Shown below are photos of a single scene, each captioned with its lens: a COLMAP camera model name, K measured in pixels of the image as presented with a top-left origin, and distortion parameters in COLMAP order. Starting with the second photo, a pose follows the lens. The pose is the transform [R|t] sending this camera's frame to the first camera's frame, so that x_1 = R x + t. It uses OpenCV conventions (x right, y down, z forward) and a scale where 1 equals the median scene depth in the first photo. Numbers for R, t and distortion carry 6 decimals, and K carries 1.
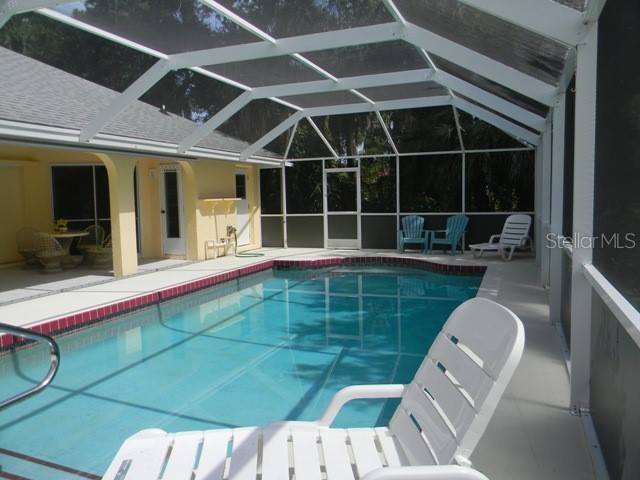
lens RADIAL K [[514.6, 0, 339.1], [0, 514.6, 227.9], [0, 0, 1]] dist [0.023877, -0.011839]
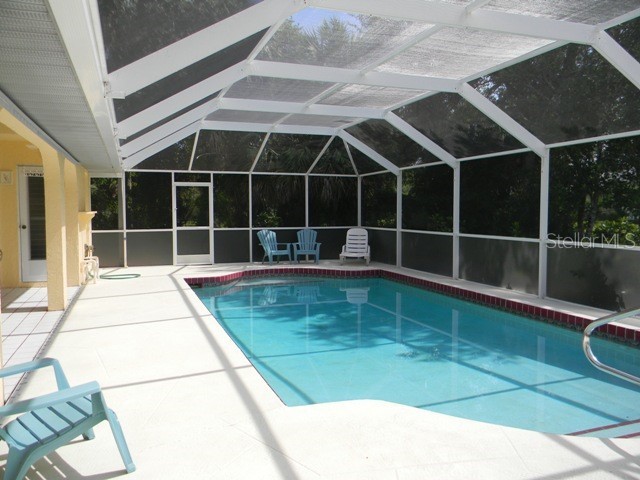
lens RADIAL K [[514.6, 0, 320.2], [0, 514.6, 229.7], [0, 0, 1]] dist [0.023877, -0.011839]
pose [[0.761764, -0.005737, 0.647829, -0.457637], [0.026204, 0.999415, -0.021962, 0.001786], [-0.647324, 0.033705, 0.761469, 0.102567]]
